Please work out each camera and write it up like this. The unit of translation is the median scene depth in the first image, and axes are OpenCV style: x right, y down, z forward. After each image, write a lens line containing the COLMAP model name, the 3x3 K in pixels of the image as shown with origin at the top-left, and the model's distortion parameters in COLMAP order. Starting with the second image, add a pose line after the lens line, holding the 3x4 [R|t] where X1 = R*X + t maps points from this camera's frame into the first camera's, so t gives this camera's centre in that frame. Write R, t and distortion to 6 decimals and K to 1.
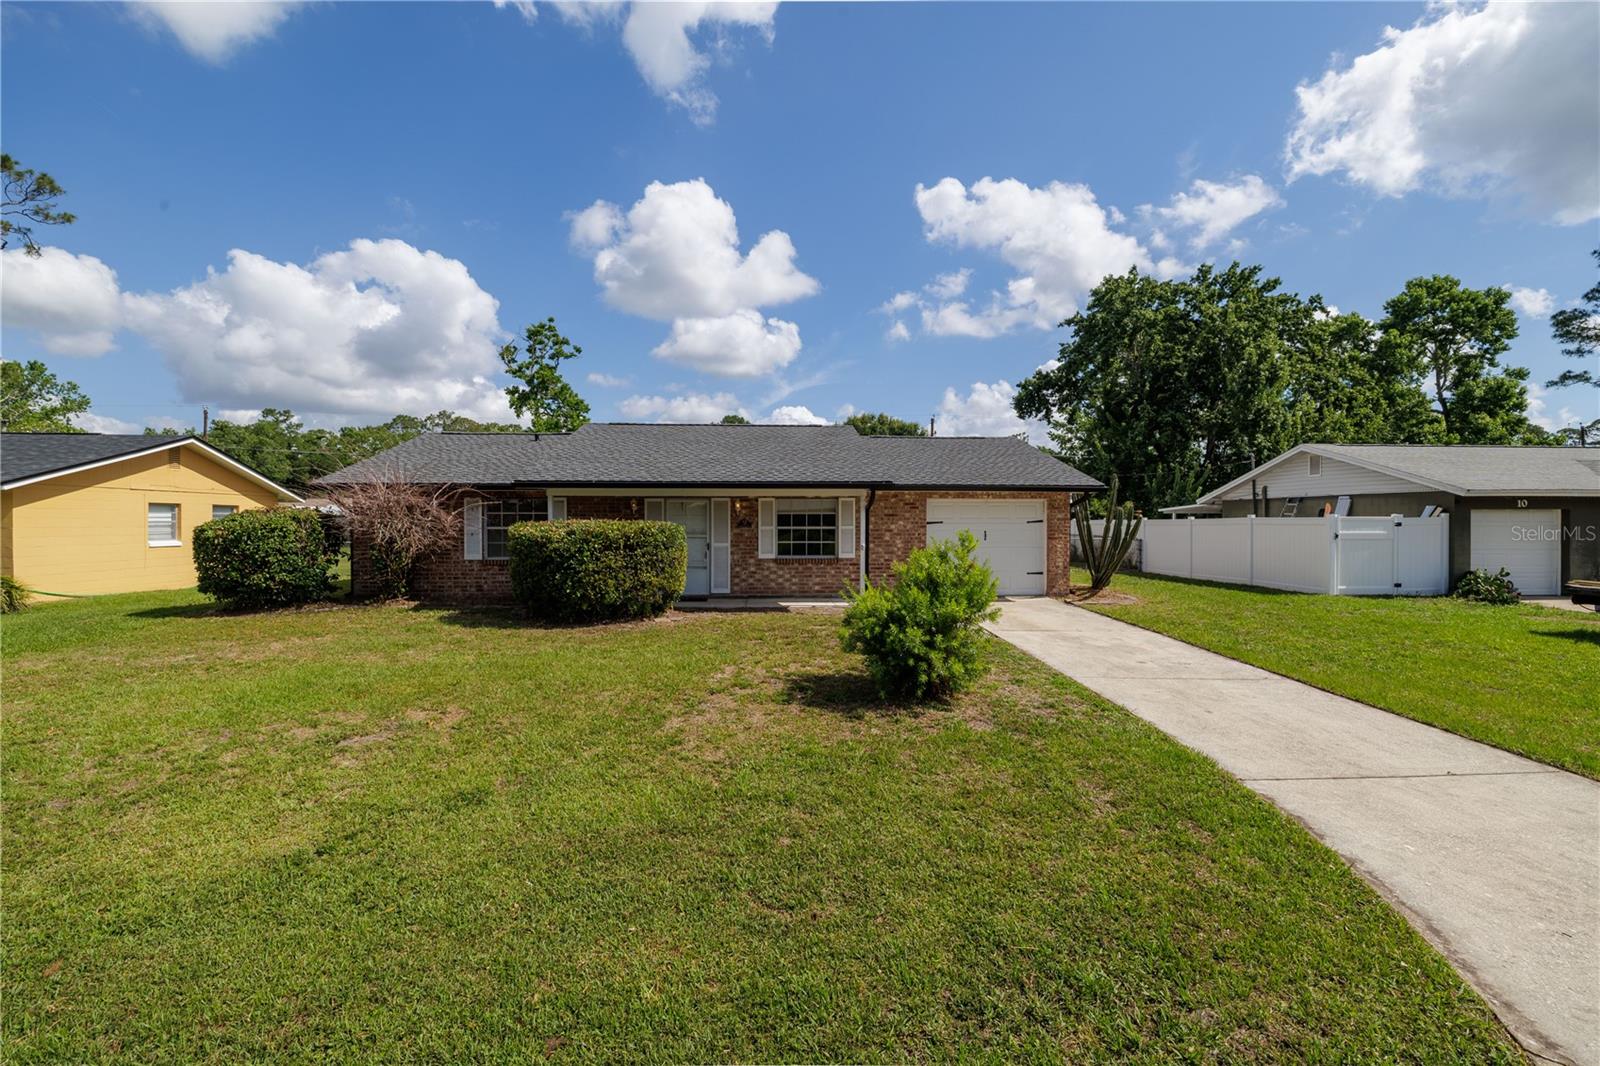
lens RADIAL K [[671.0, 0, 797.9], [0, 671.0, 530.3], [0, 0, 1]] dist [0.007460, -0.000226]
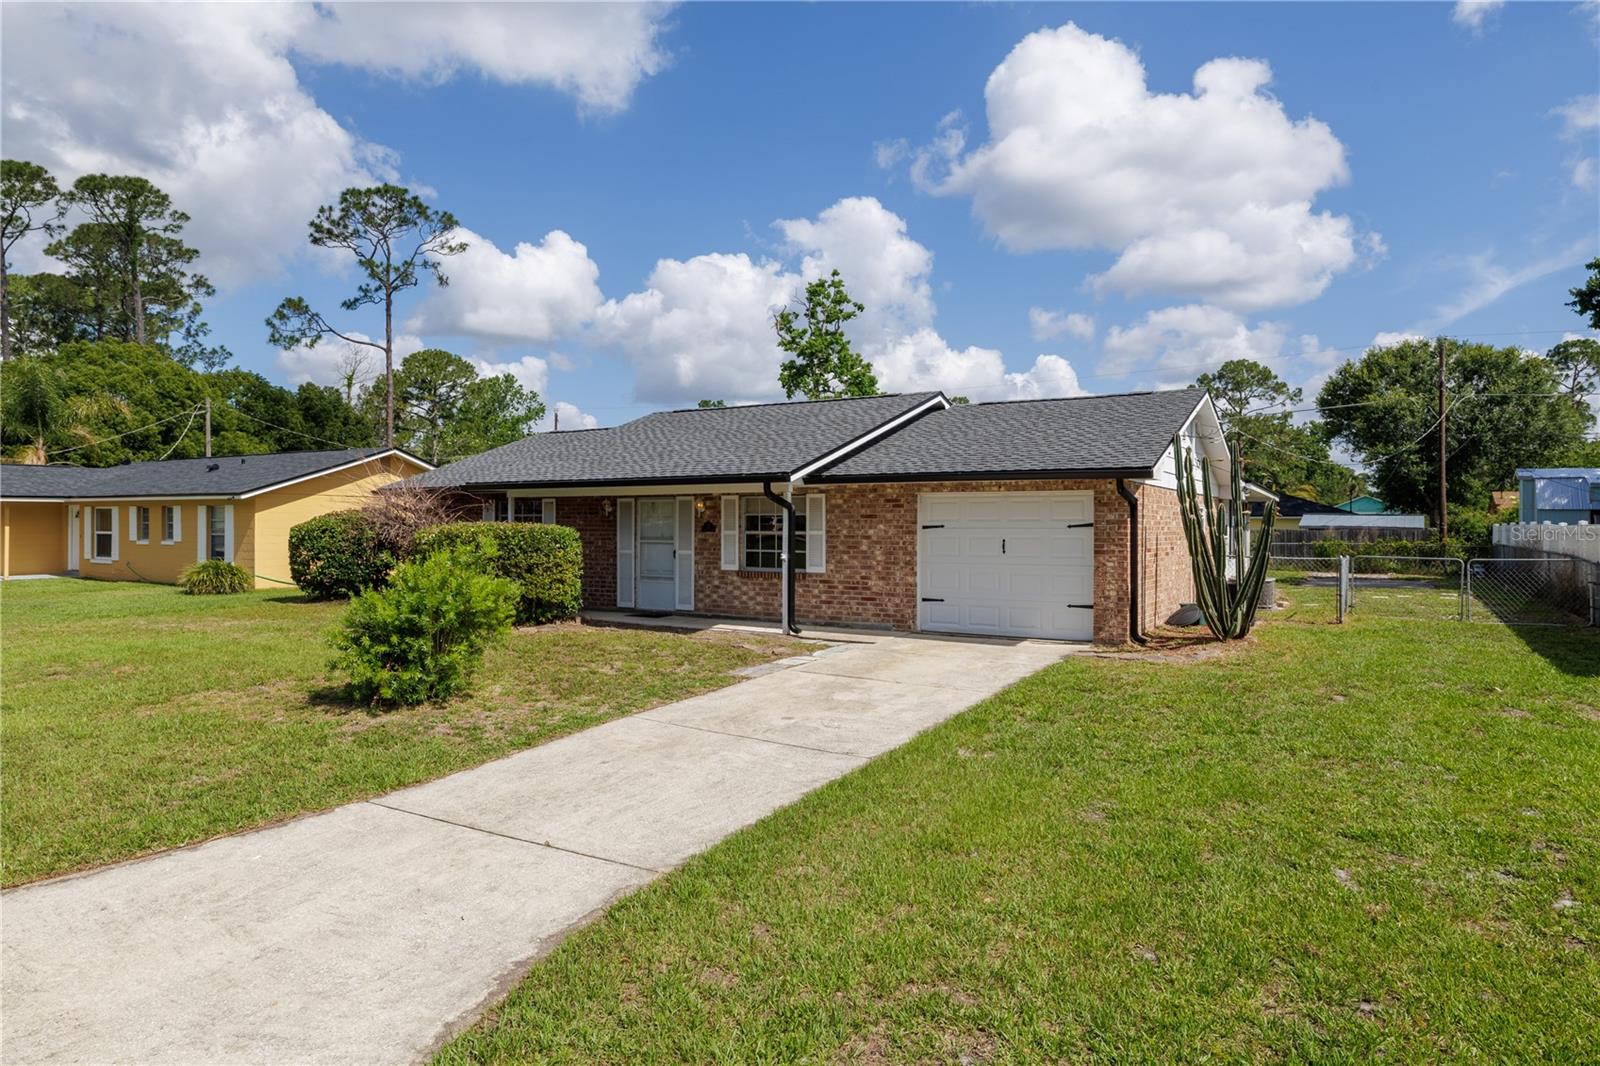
lens RADIAL K [[974.8, 0, 800.0], [0, 974.8, 533.0], [0, 0, 1]] dist [0.030513, 0.001421]
pose [[0.810310, 0.007029, -0.585959, 0.651395], [-0.010700, 0.999939, -0.002802, -0.000612], [0.585904, 0.008540, 0.810336, 0.085276]]
